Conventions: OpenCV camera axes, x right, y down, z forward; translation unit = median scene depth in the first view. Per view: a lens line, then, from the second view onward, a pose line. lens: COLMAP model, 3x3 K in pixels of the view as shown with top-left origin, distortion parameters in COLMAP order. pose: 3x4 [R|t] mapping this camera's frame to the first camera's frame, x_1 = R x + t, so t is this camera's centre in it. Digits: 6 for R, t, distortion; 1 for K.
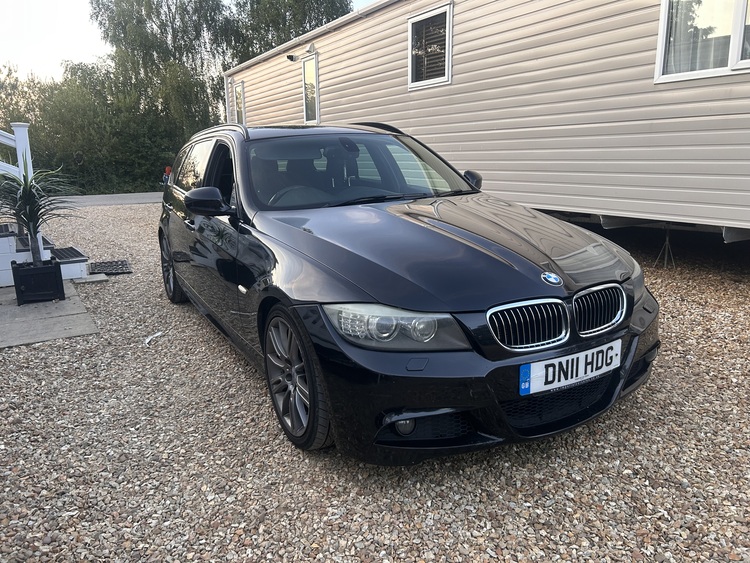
lens RADIAL K [[570.0, 0, 375.0], [0, 570.0, 281.5], [0, 0, 1]] dist [0.000923, -0.001124]
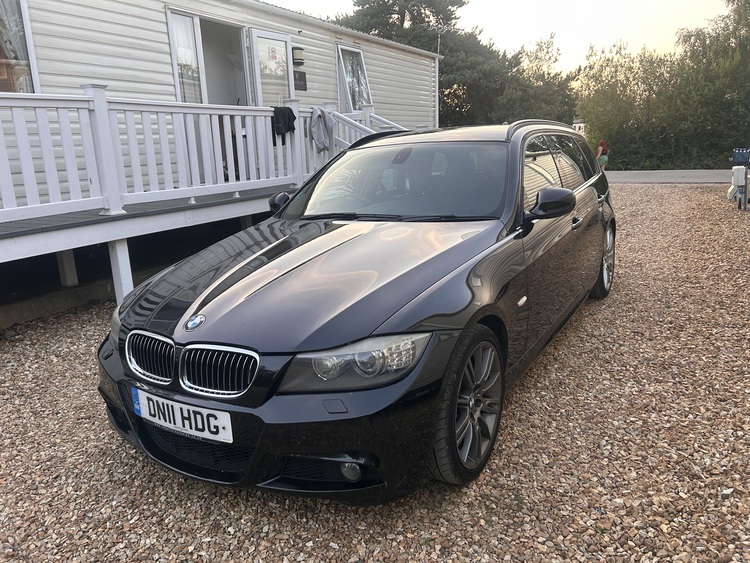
lens RADIAL K [[570.0, 0, 375.0], [0, 570.0, 281.5], [0, 0, 1]] dist [0.000923, -0.001124]
pose [[0.506810, 0.209327, -0.836257, 1.281752], [-0.161343, 0.975962, 0.146516, -0.269008], [0.846825, 0.060669, 0.528401, 0.749763]]
